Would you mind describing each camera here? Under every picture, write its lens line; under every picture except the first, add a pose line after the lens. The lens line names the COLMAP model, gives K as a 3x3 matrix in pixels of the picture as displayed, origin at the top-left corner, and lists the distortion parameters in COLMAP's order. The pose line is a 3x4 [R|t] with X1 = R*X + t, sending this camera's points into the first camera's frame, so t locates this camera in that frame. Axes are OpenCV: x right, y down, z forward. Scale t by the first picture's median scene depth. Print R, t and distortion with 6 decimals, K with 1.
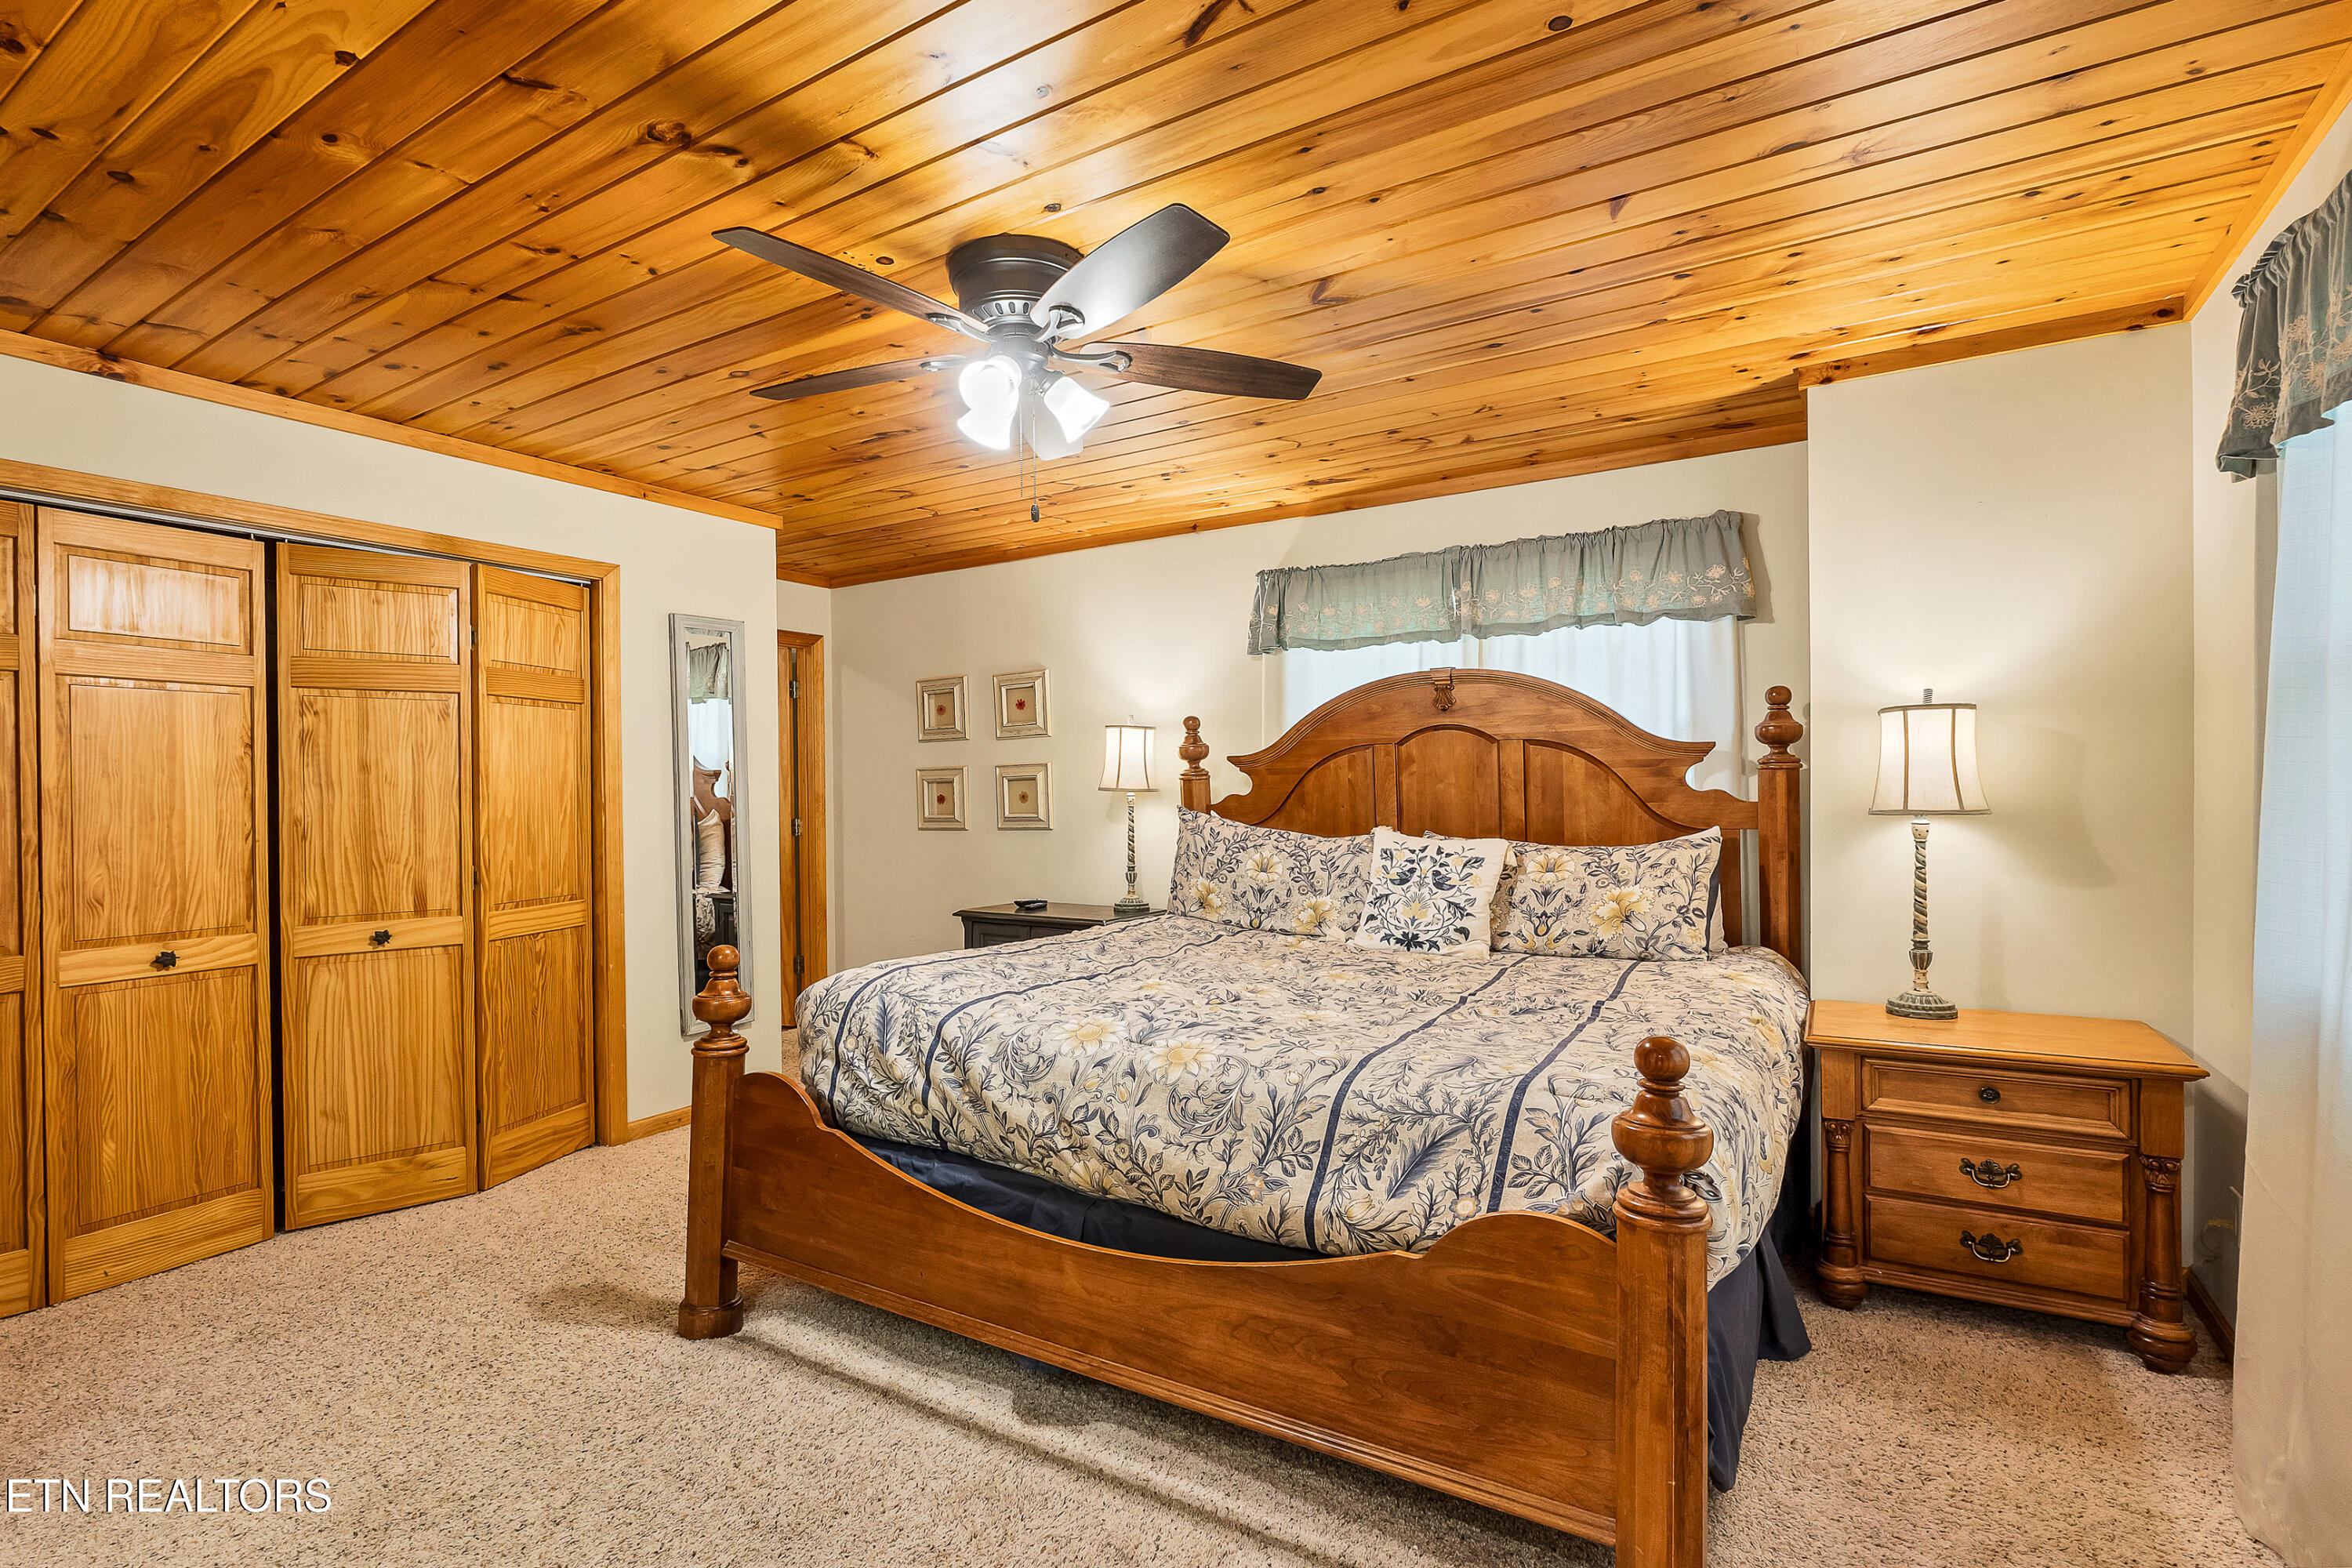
lens RADIAL K [[1069.1, 0, 1176.4], [0, 1069.1, 777.1], [0, 0, 1]] dist [-0.002528, -0.001656]
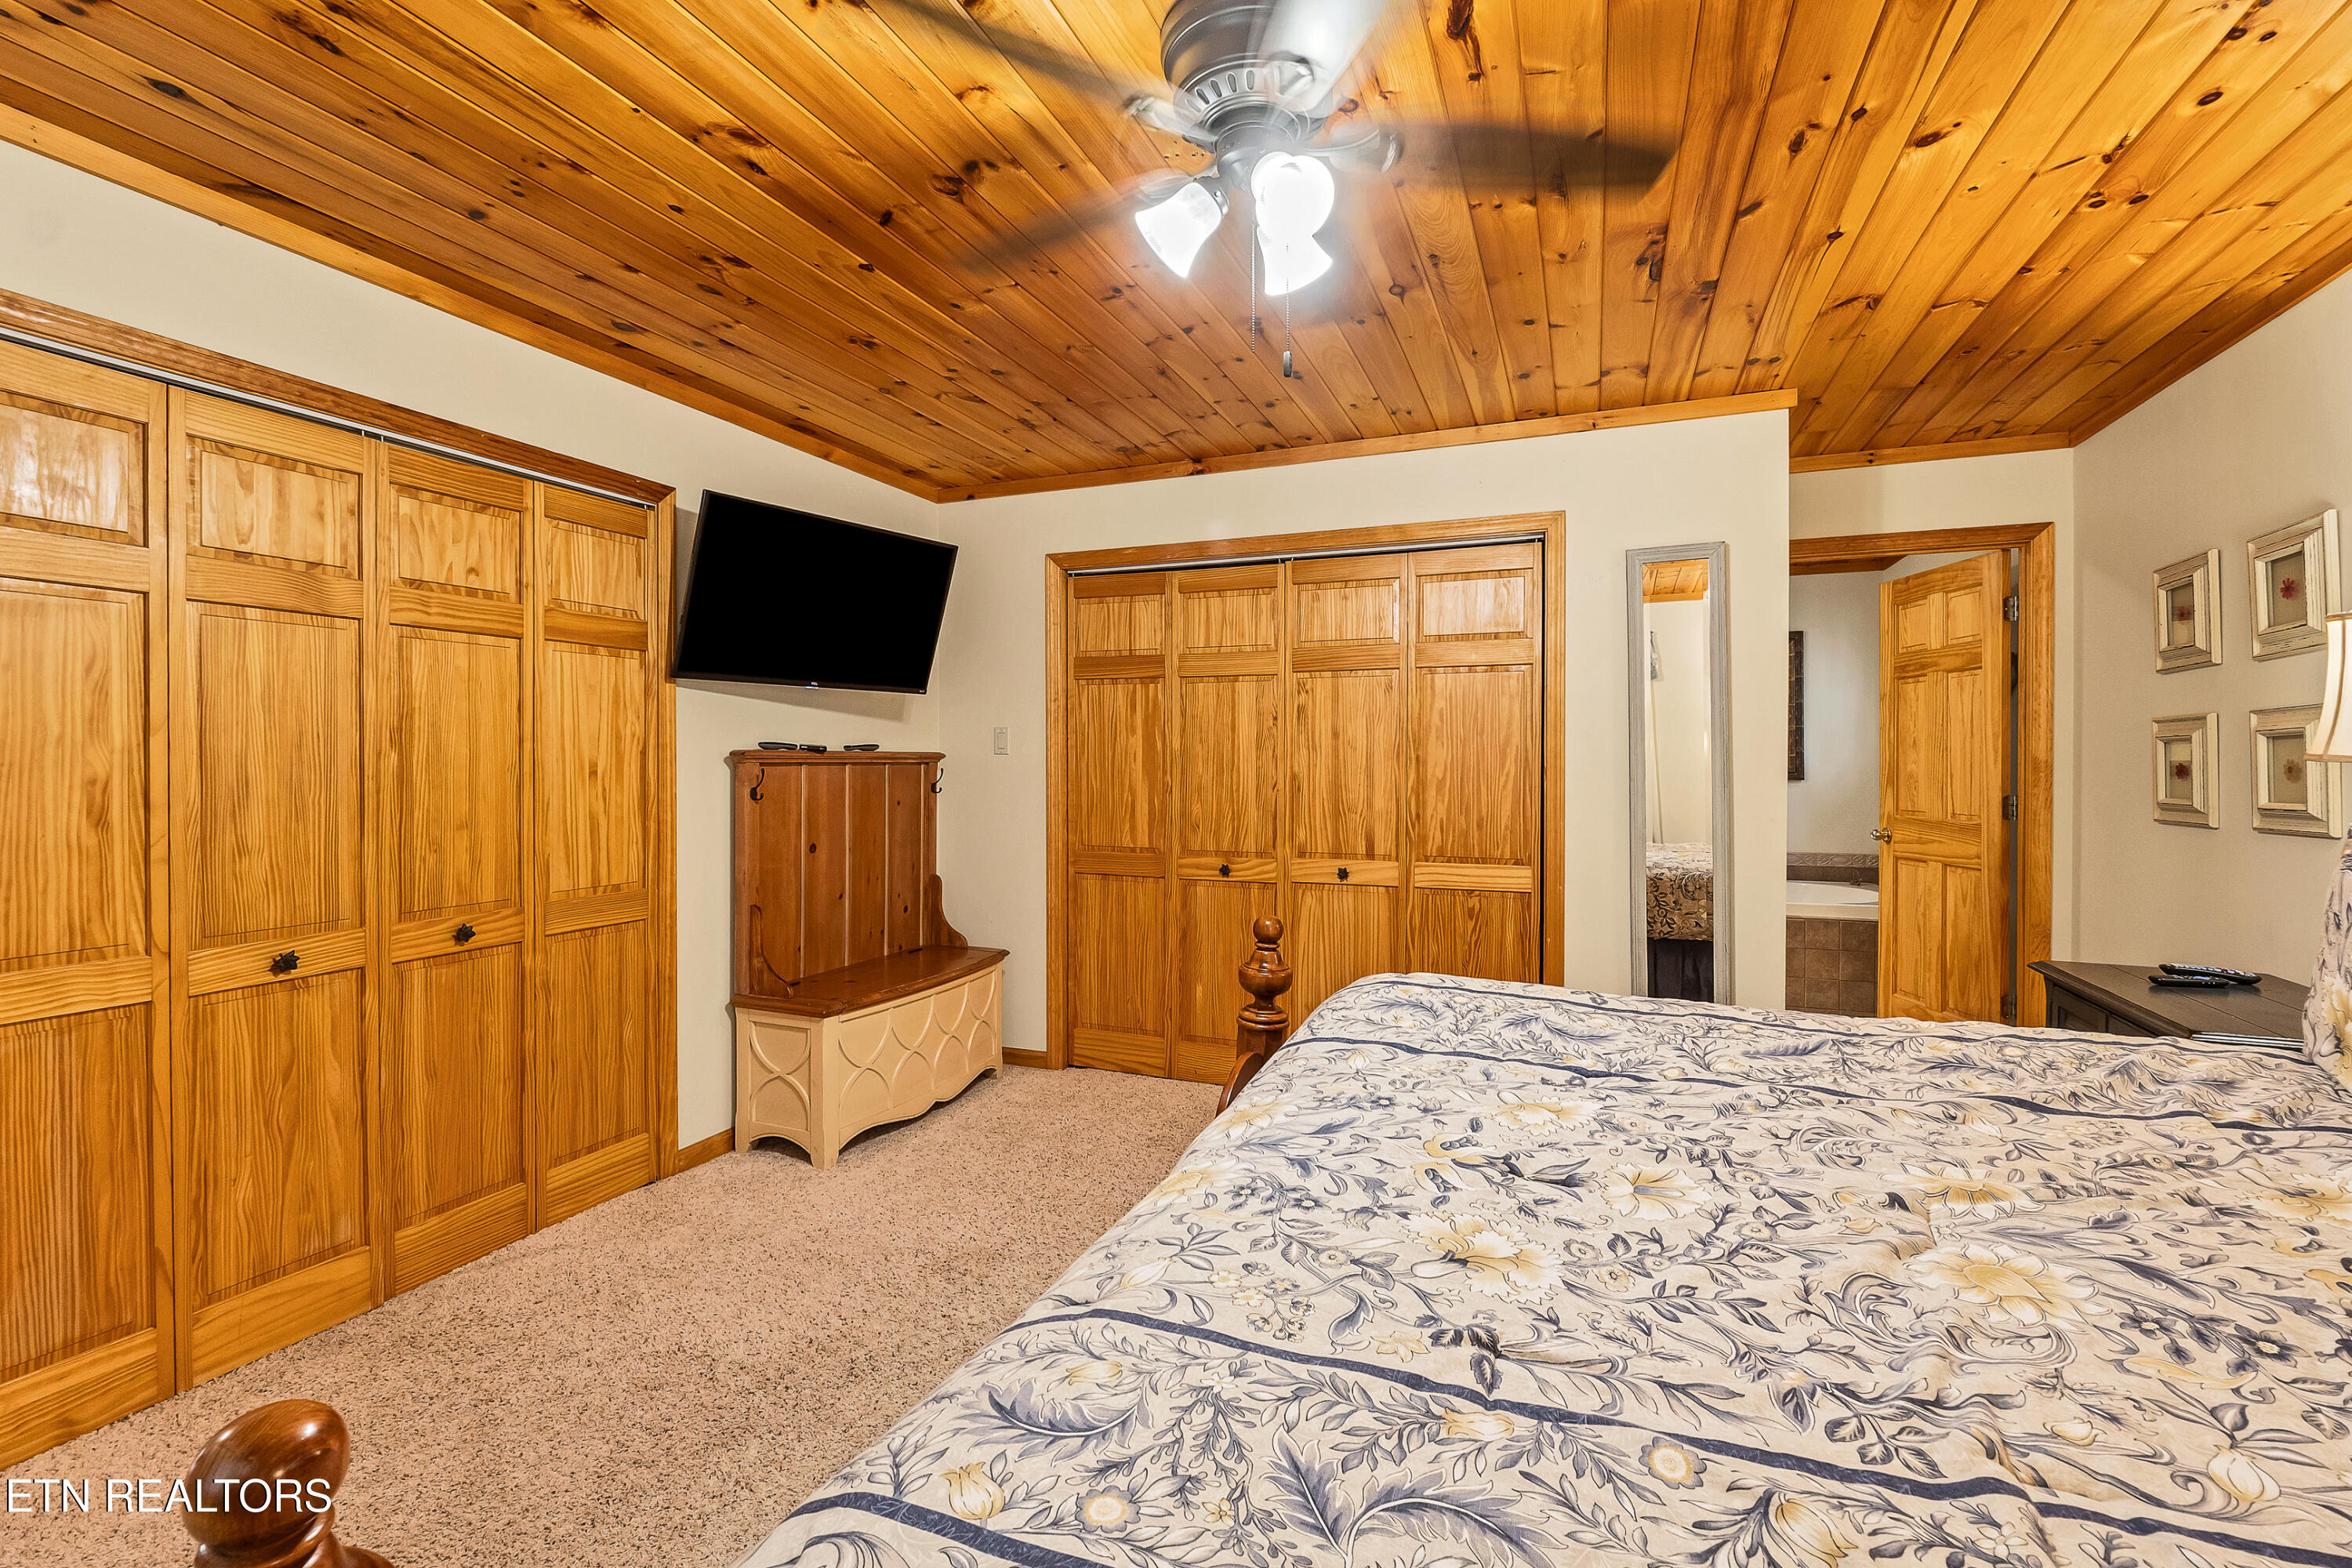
lens RADIAL K [[1069.1, 0, 1163.4], [0, 1069.1, 790.3], [0, 0, 1]] dist [-0.002528, -0.001656]
pose [[0.171104, 0.040038, -0.984439, 0.399420], [0.010330, 0.999046, 0.042427, 0.001399], [0.985199, -0.017429, 0.170528, 0.573078]]
